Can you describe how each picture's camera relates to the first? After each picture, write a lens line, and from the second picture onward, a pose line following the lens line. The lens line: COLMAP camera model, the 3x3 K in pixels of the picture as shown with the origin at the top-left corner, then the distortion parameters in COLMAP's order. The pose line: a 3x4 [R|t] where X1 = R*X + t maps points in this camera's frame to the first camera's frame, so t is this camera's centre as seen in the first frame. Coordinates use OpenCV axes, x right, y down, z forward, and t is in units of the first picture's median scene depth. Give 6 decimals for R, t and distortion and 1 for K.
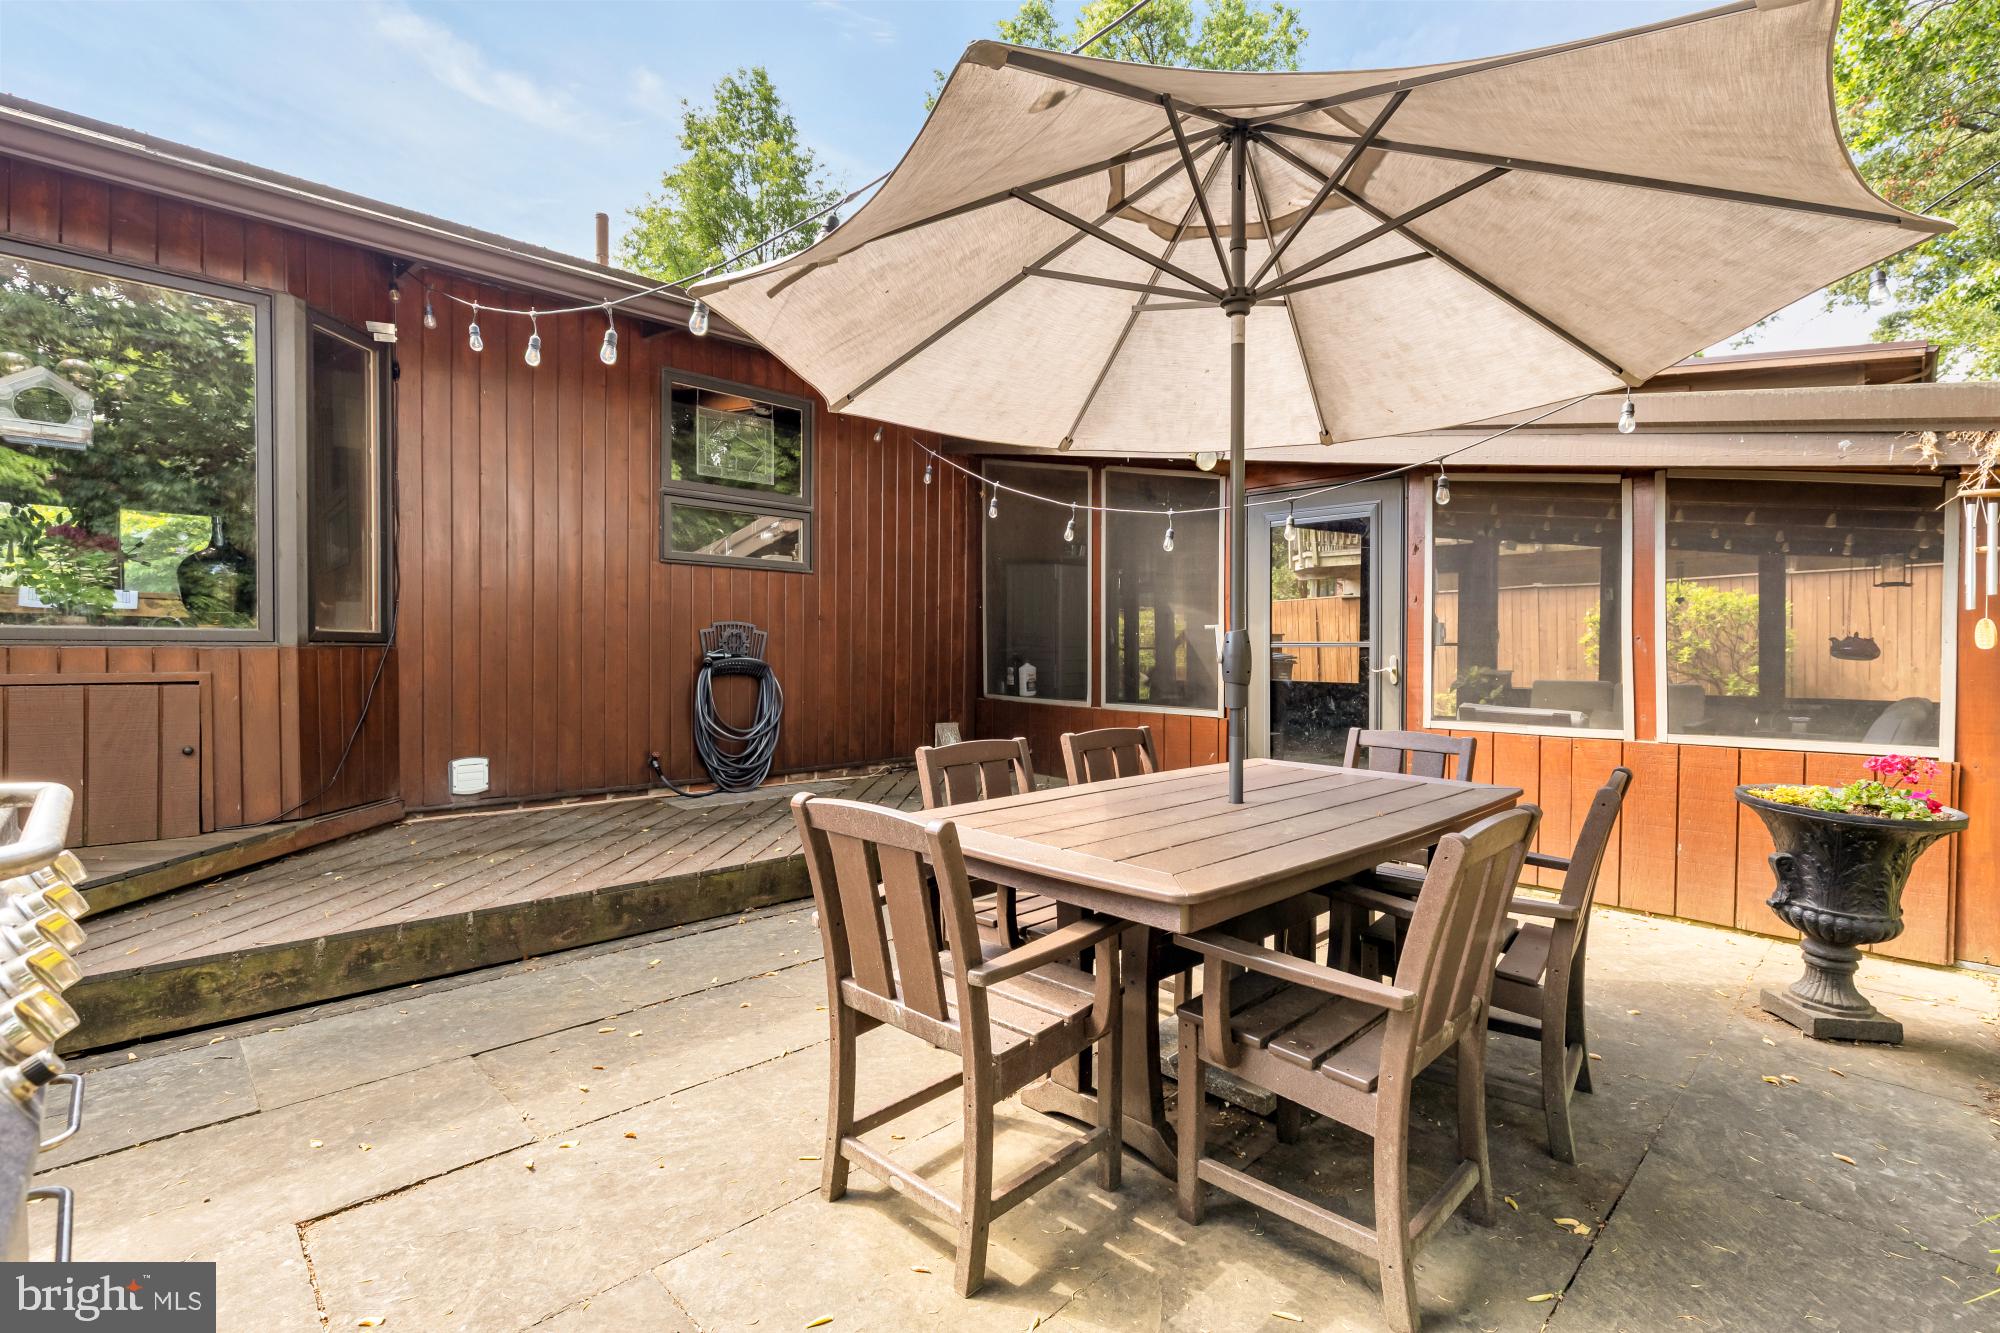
lens RADIAL K [[861.7, 0, 998.5], [0, 861.7, 661.2], [0, 0, 1]] dist [-0.014264, 0.000427]
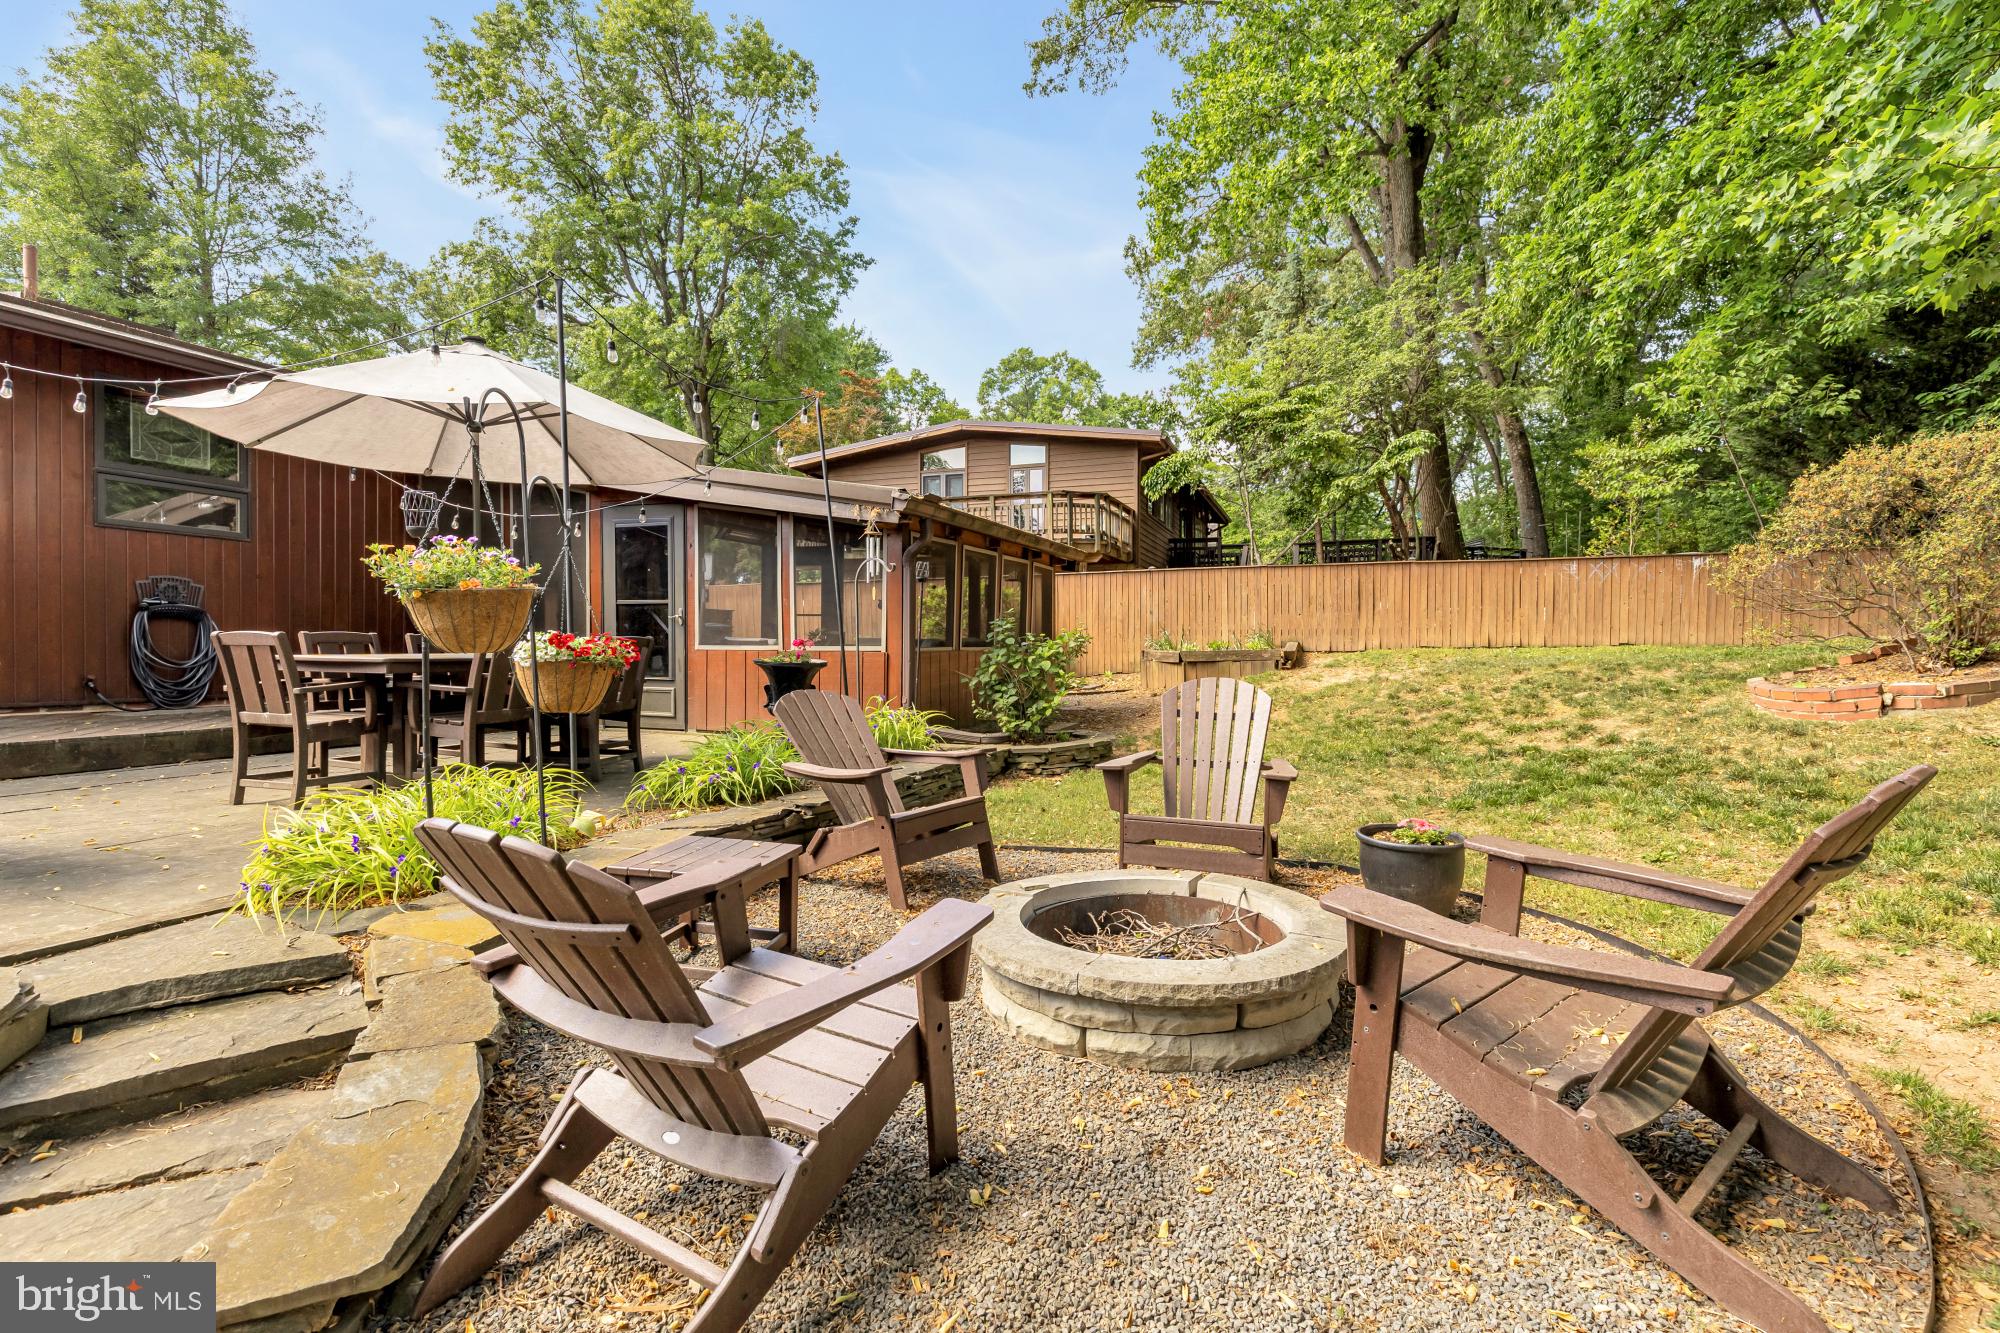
lens RADIAL K [[861.7, 0, 1007.6], [0, 861.7, 665.1], [0, 0, 1]] dist [-0.014264, 0.000427]
pose [[0.883977, -0.007690, 0.467467, 0.202753], [0.002441, 0.999927, 0.011833, 0.075635], [-0.467524, -0.009319, 0.883931, -0.706000]]
